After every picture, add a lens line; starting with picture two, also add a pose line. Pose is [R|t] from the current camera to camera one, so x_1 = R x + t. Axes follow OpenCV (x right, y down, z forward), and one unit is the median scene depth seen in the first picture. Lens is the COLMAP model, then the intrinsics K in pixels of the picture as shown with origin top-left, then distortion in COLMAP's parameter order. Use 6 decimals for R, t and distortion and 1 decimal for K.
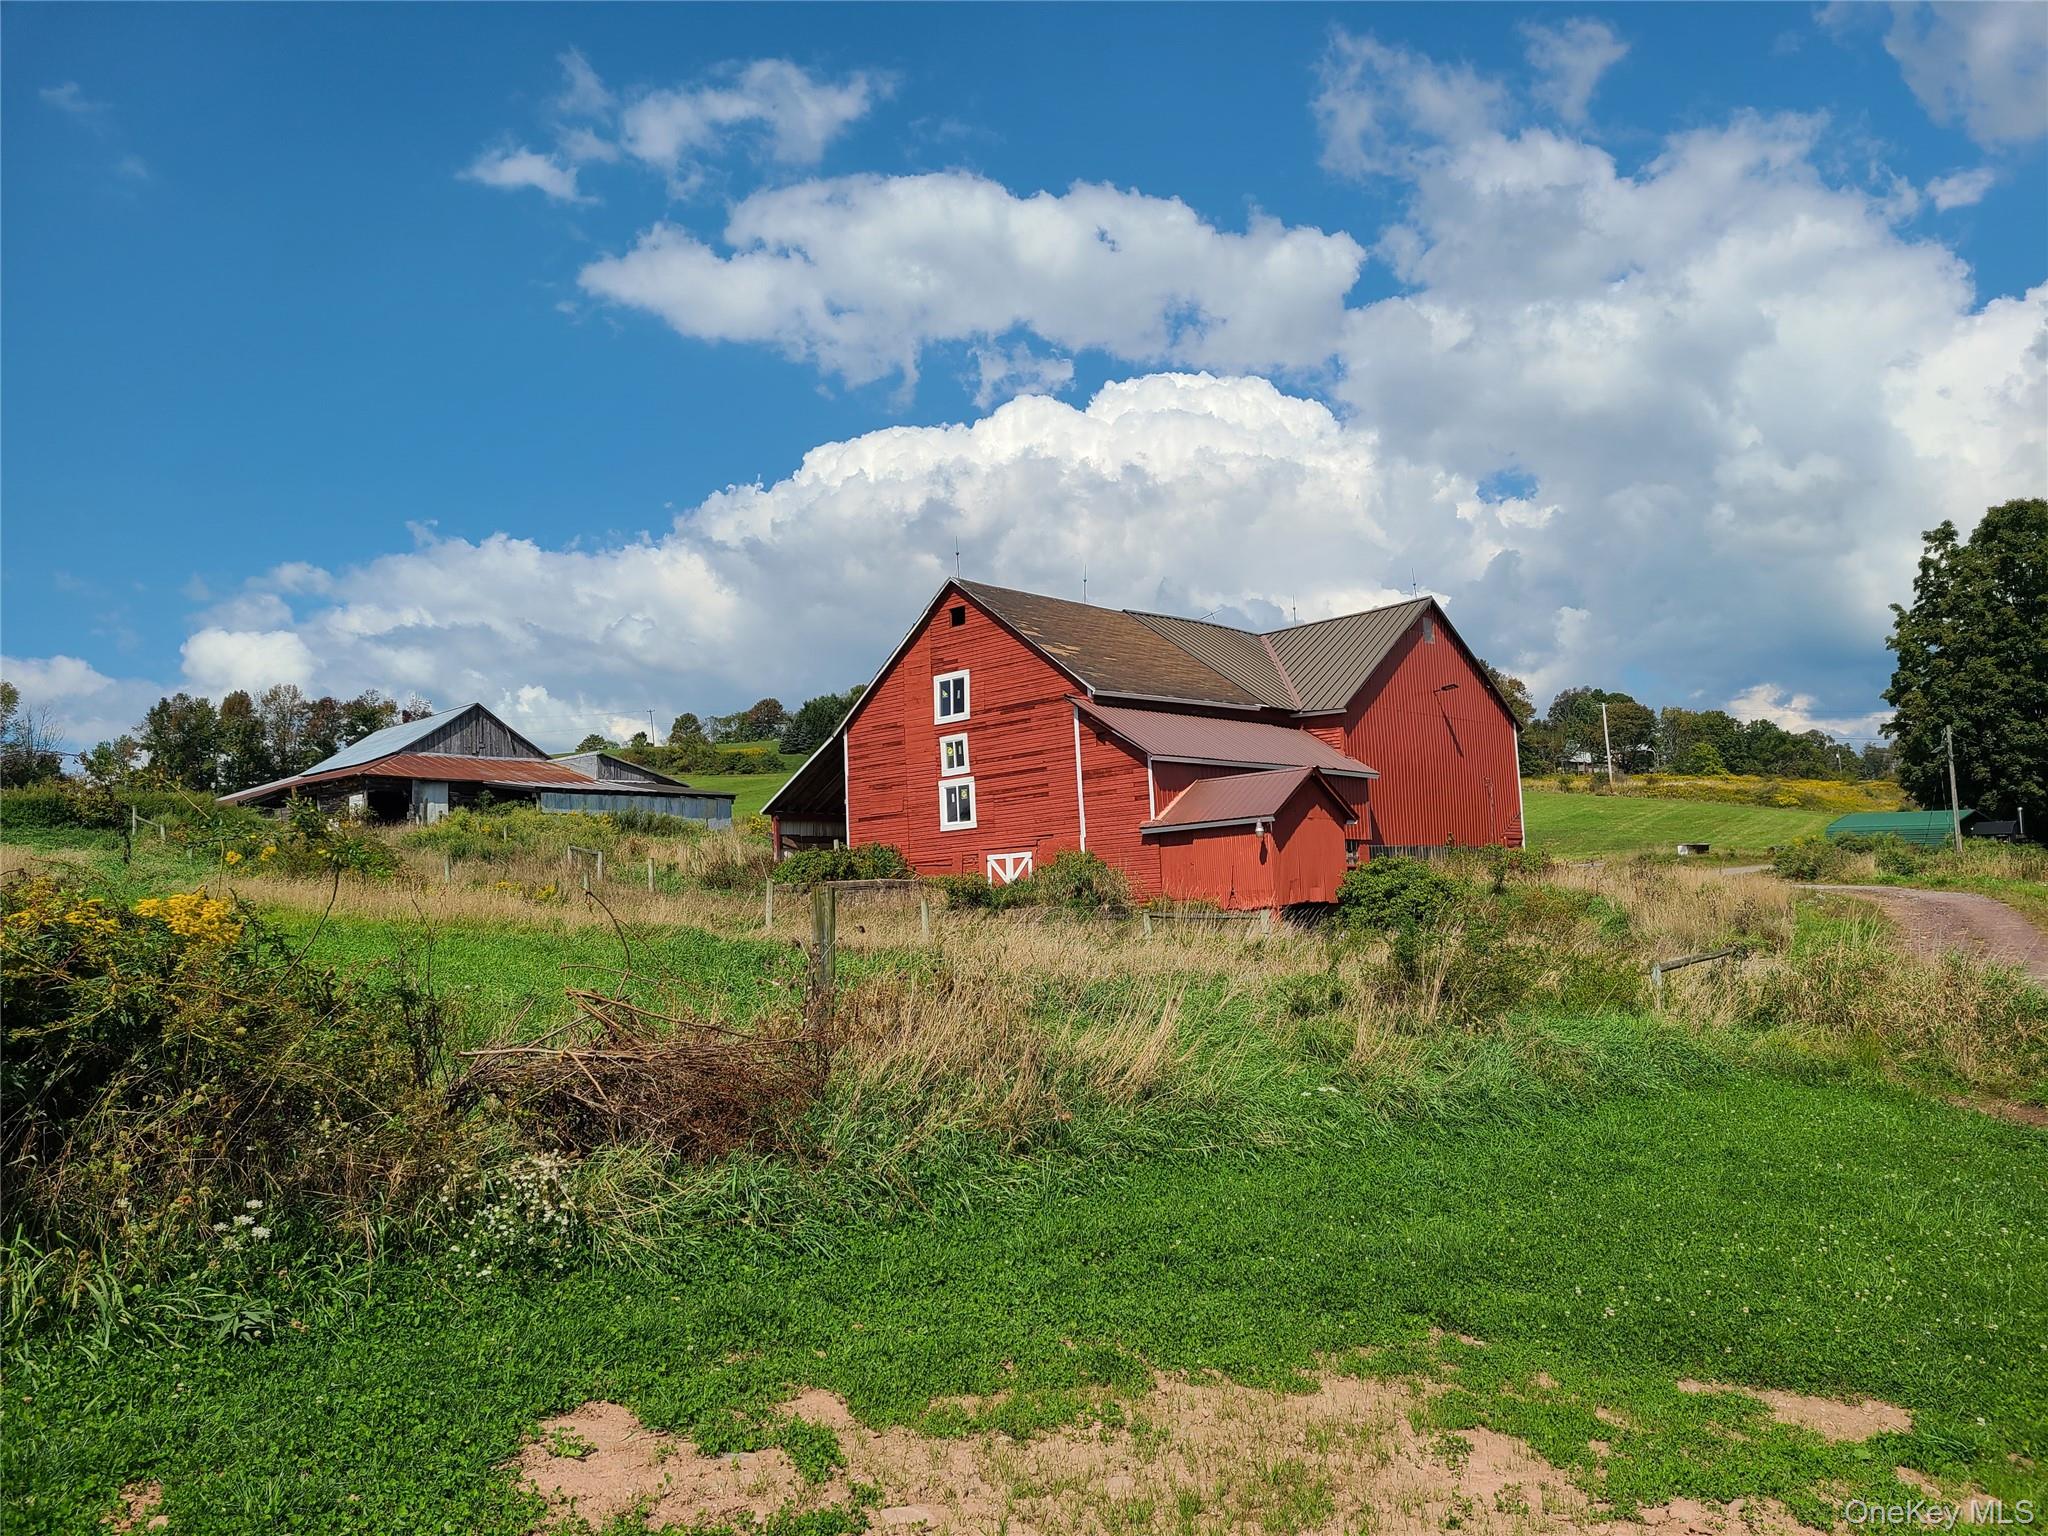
lens RADIAL K [[1545.3, 0, 1040.9], [0, 1545.3, 766.4], [0, 0, 1]] dist [0.068494, -0.052871]
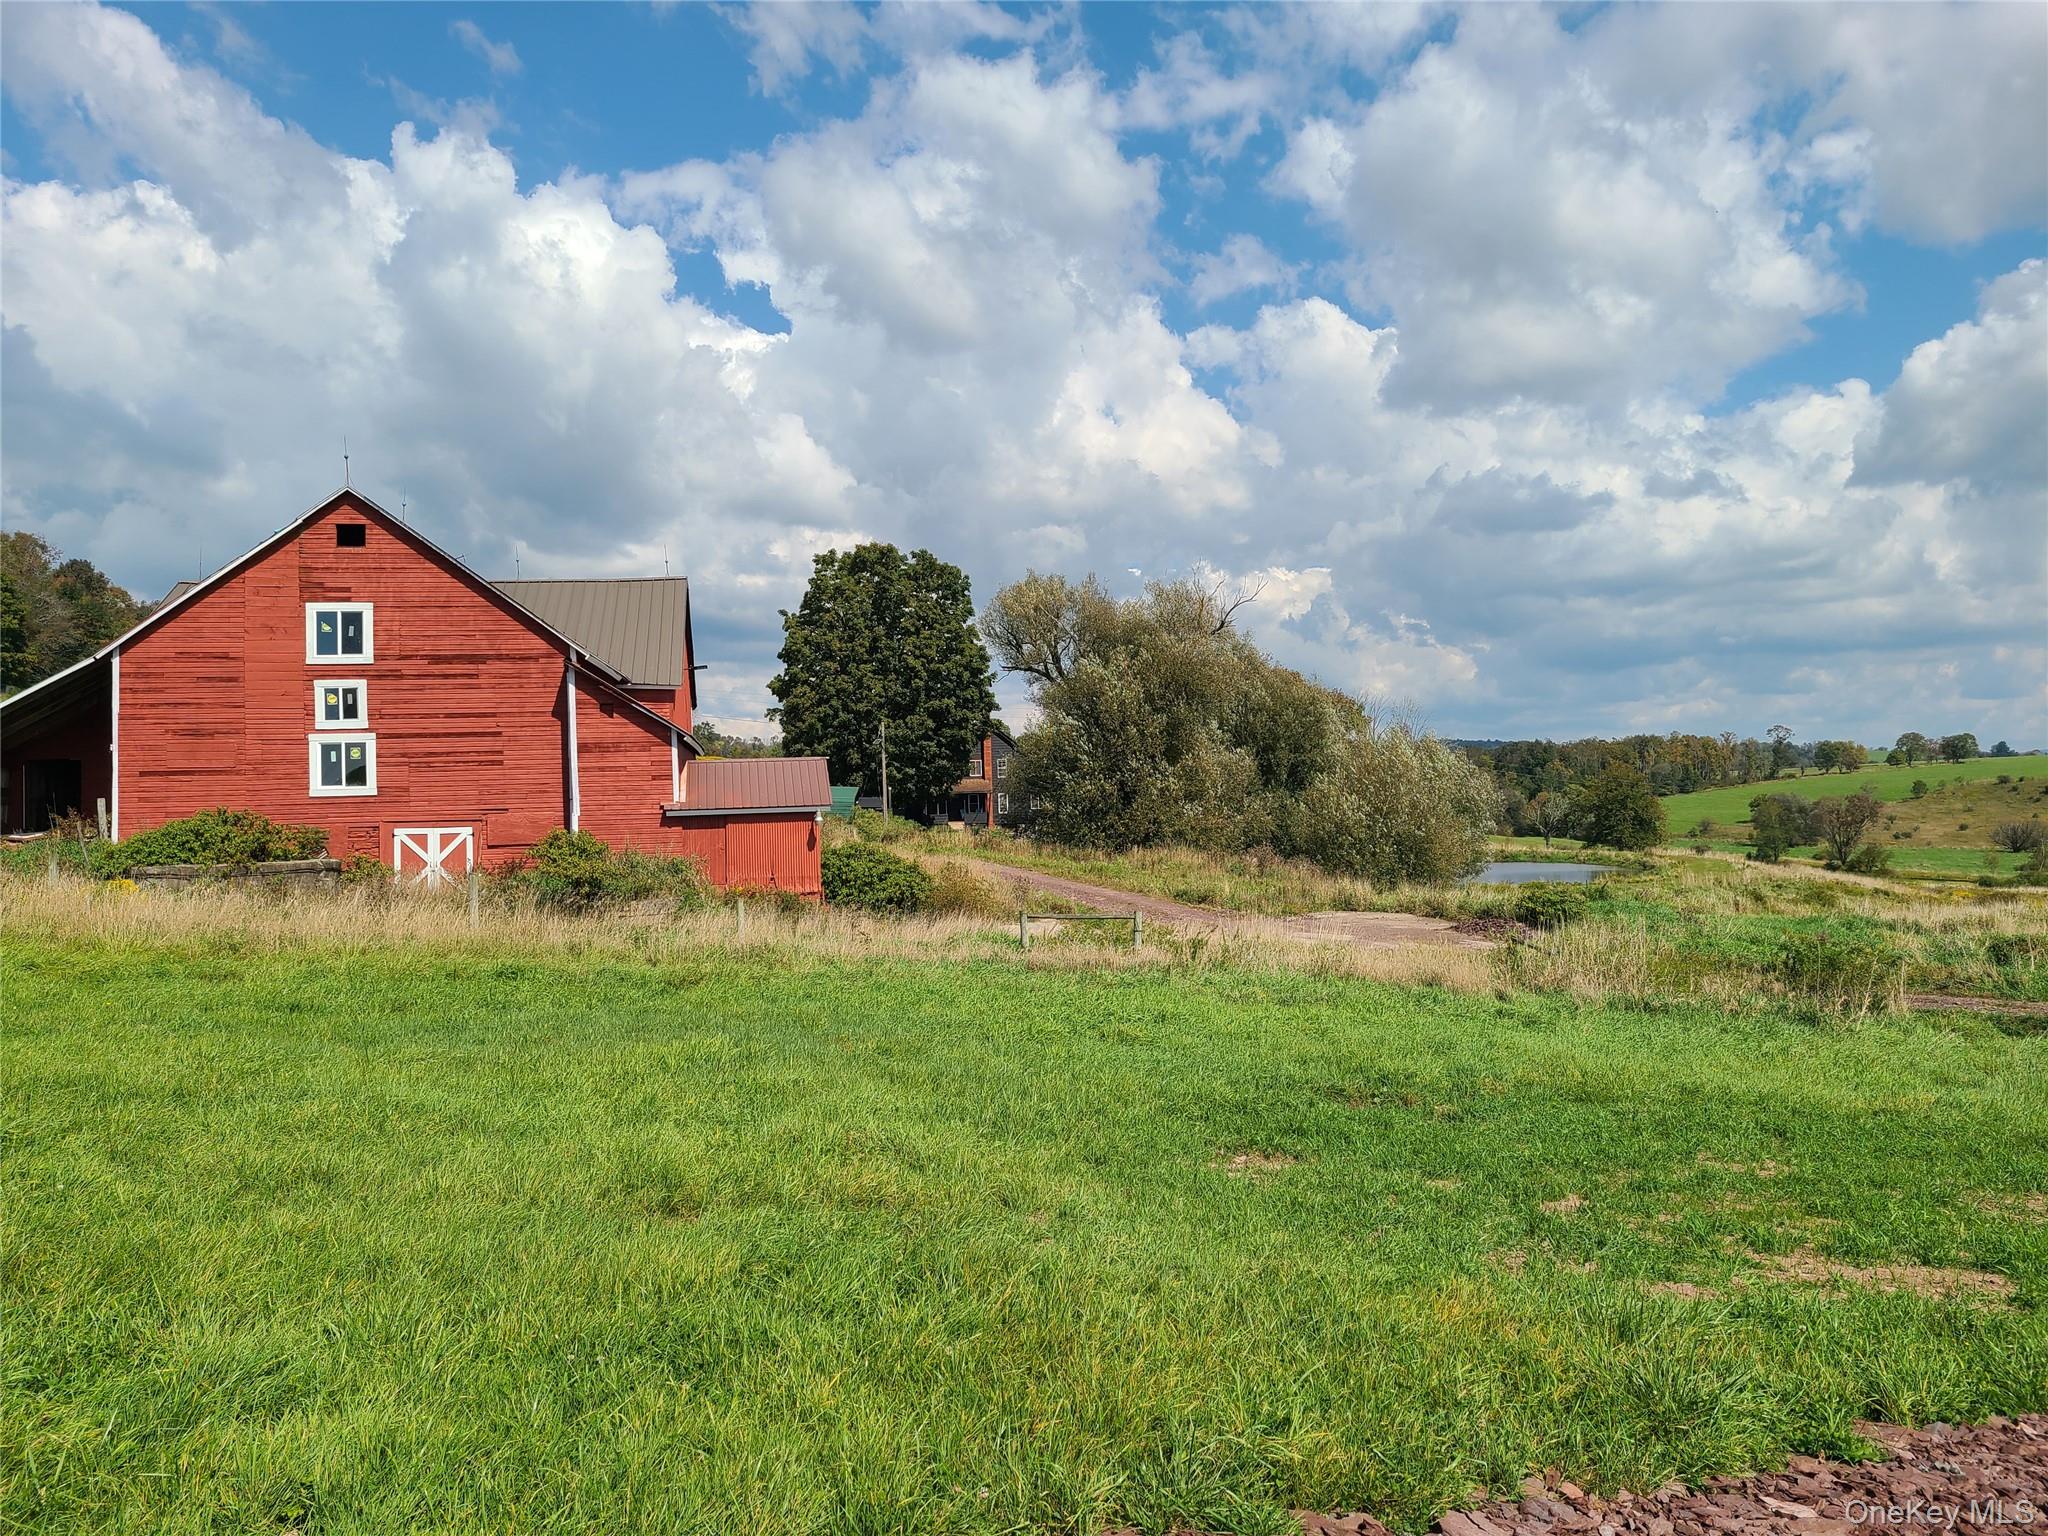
lens RADIAL K [[1545.3, 0, 976.0], [0, 1545.3, 747.1], [0, 0, 1]] dist [0.068494, -0.052871]
pose [[0.608202, 0.052998, 0.792011, -0.505904], [-0.082547, 0.996582, -0.003297, -0.010011], [-0.789479, -0.063373, 0.610498, 0.231165]]
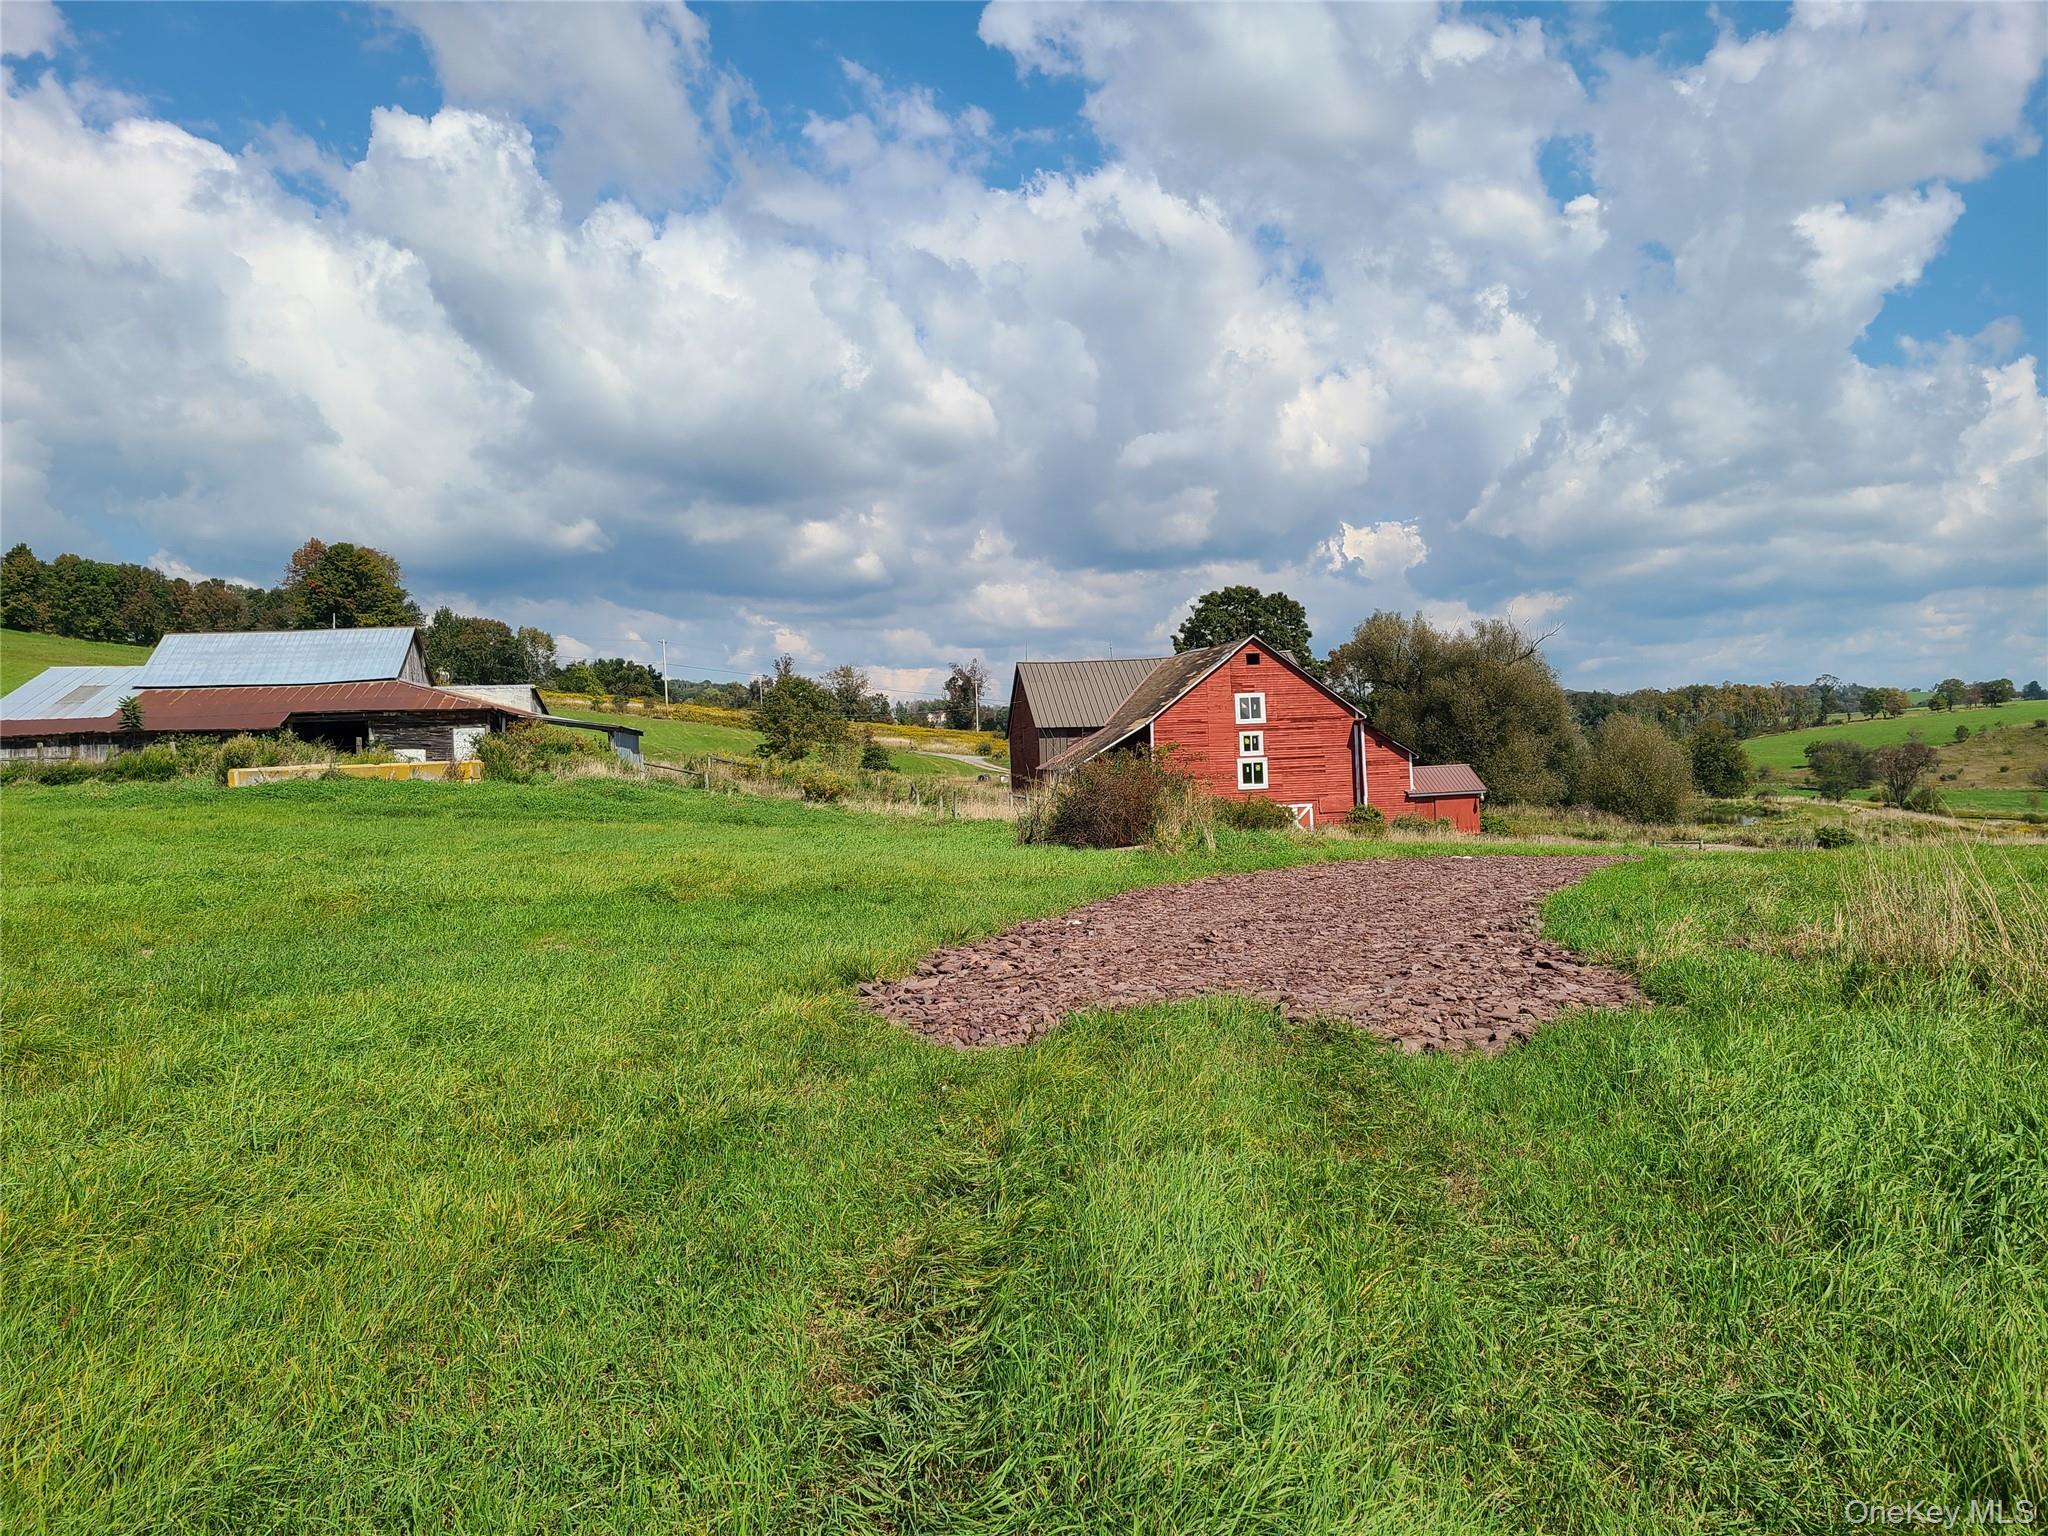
lens RADIAL K [[1545.3, 0, 1047.1], [0, 1545.3, 746.8], [0, 0, 1]] dist [0.068494, -0.052871]
pose [[0.595127, 0.020866, 0.803361, -1.515077], [-0.067690, 0.997412, 0.024238, -0.029437], [-0.800776, -0.068804, 0.594999, 0.194773]]
